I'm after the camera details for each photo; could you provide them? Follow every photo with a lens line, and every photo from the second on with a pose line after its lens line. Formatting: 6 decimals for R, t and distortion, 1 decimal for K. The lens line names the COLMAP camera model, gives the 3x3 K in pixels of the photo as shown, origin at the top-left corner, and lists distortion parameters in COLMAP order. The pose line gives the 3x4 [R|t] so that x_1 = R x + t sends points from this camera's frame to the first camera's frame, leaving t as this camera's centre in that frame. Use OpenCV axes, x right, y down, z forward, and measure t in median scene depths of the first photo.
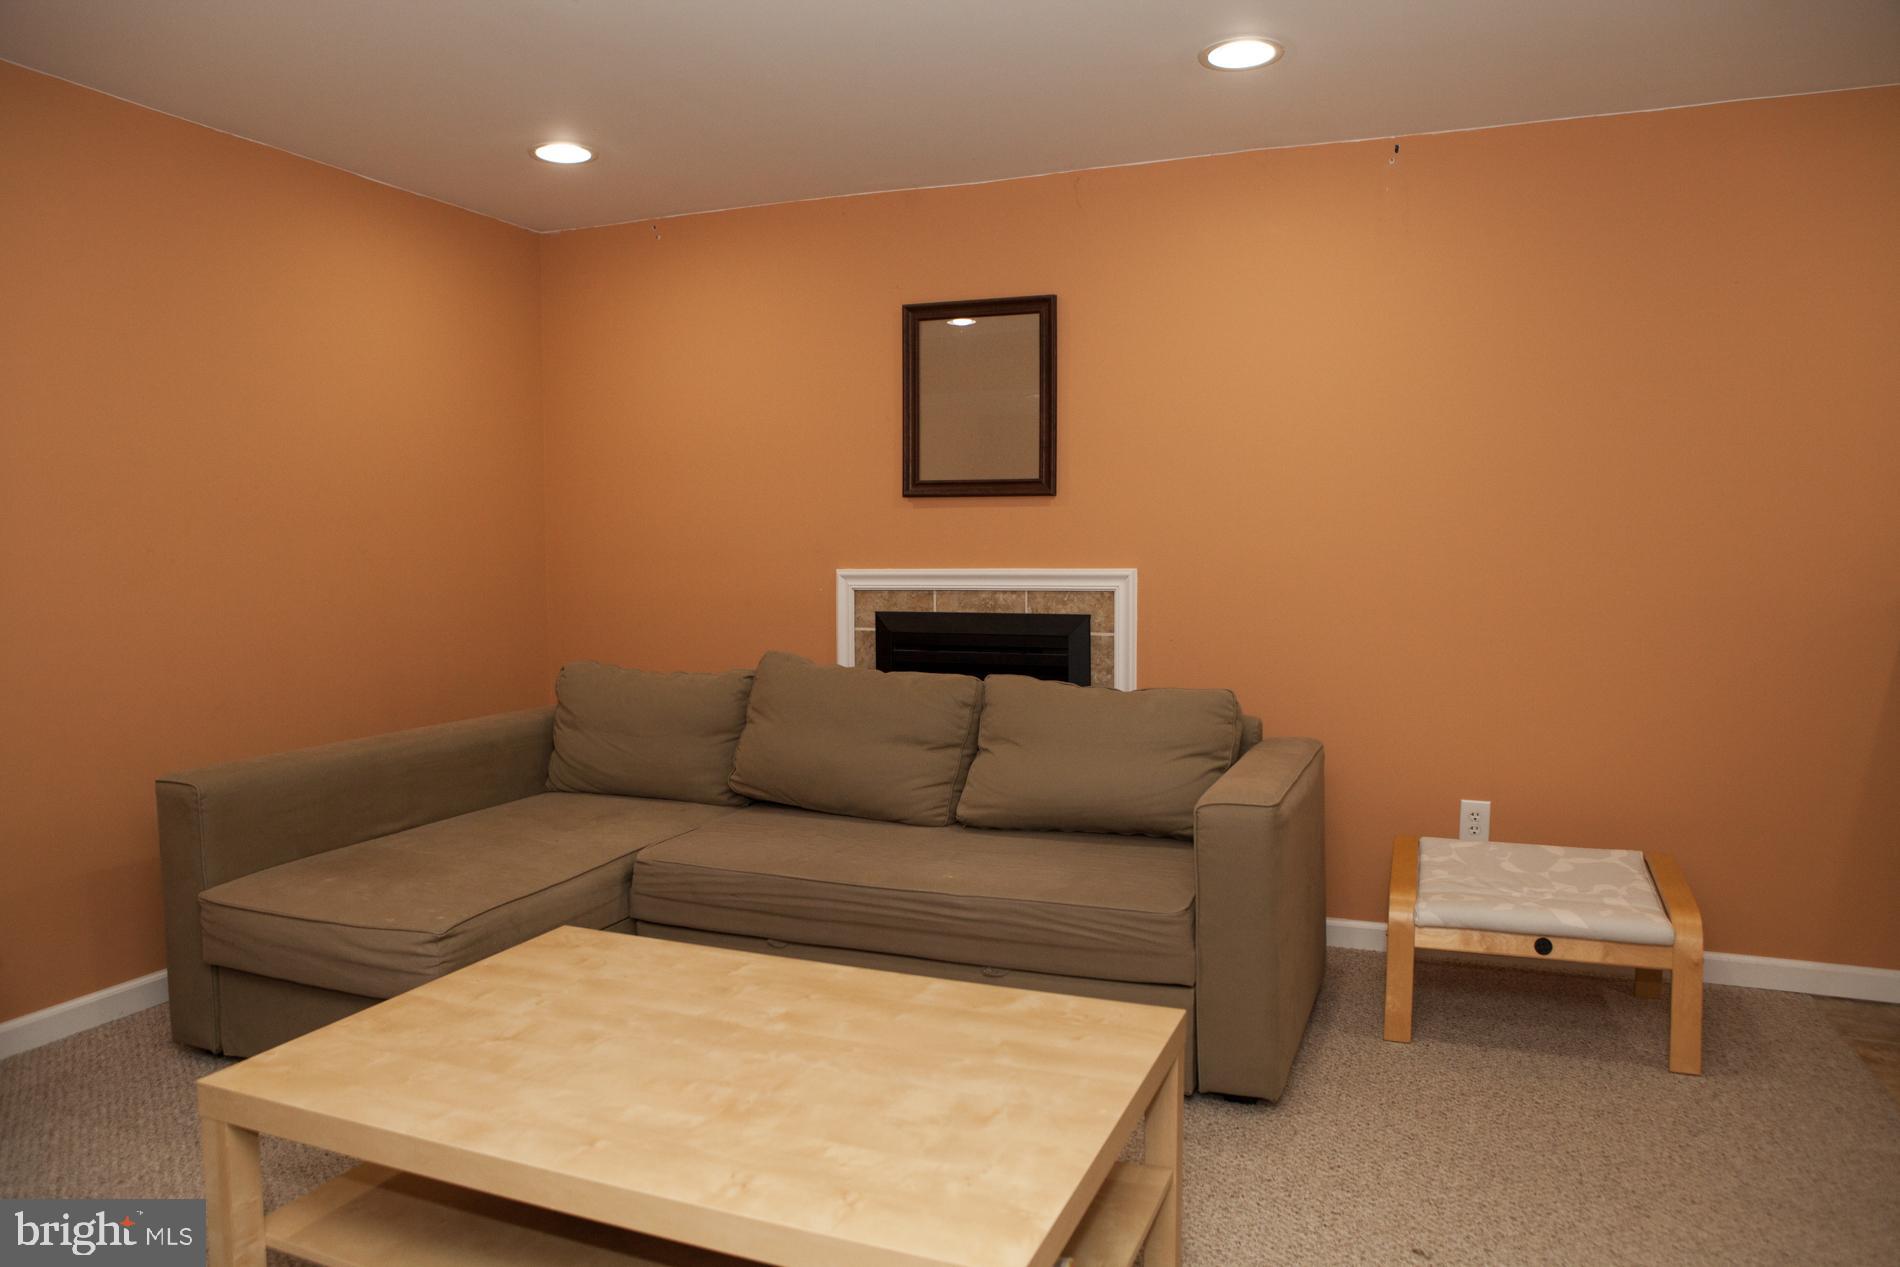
lens RADIAL K [[1313.6, 0, 948.2], [0, 1313.6, 626.7], [0, 0, 1]] dist [-0.081513, -0.000125]
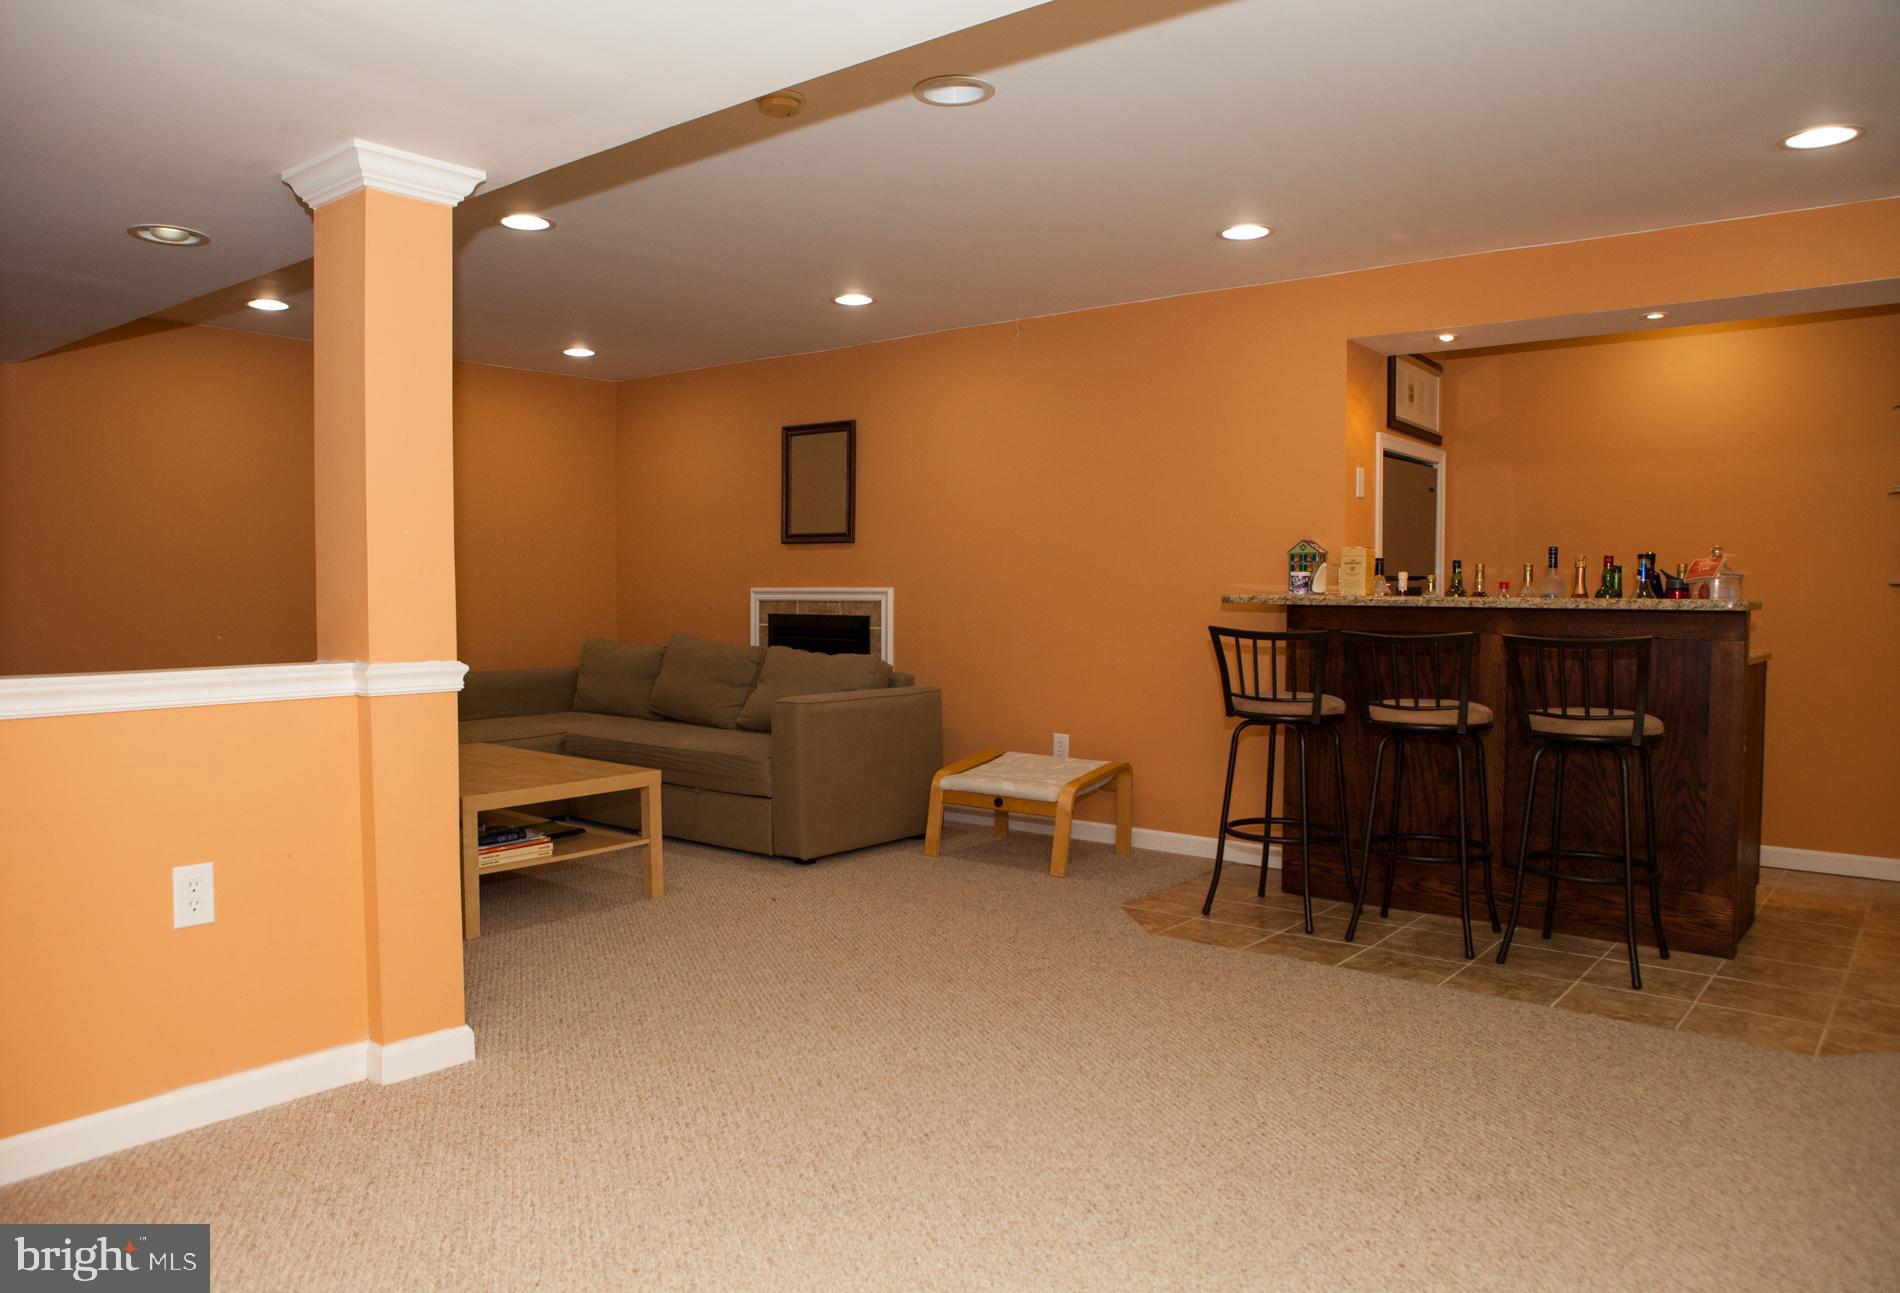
lens RADIAL K [[1283.0, 0, 954.1], [0, 1283.0, 644.5], [0, 0, 1]] dist [0.006838, 0.000353]
pose [[0.958743, 0.021962, -0.283426, 0.659693], [-0.026941, 0.999543, -0.013680, 0.045305], [0.282996, 0.020751, 0.958896, -0.498159]]
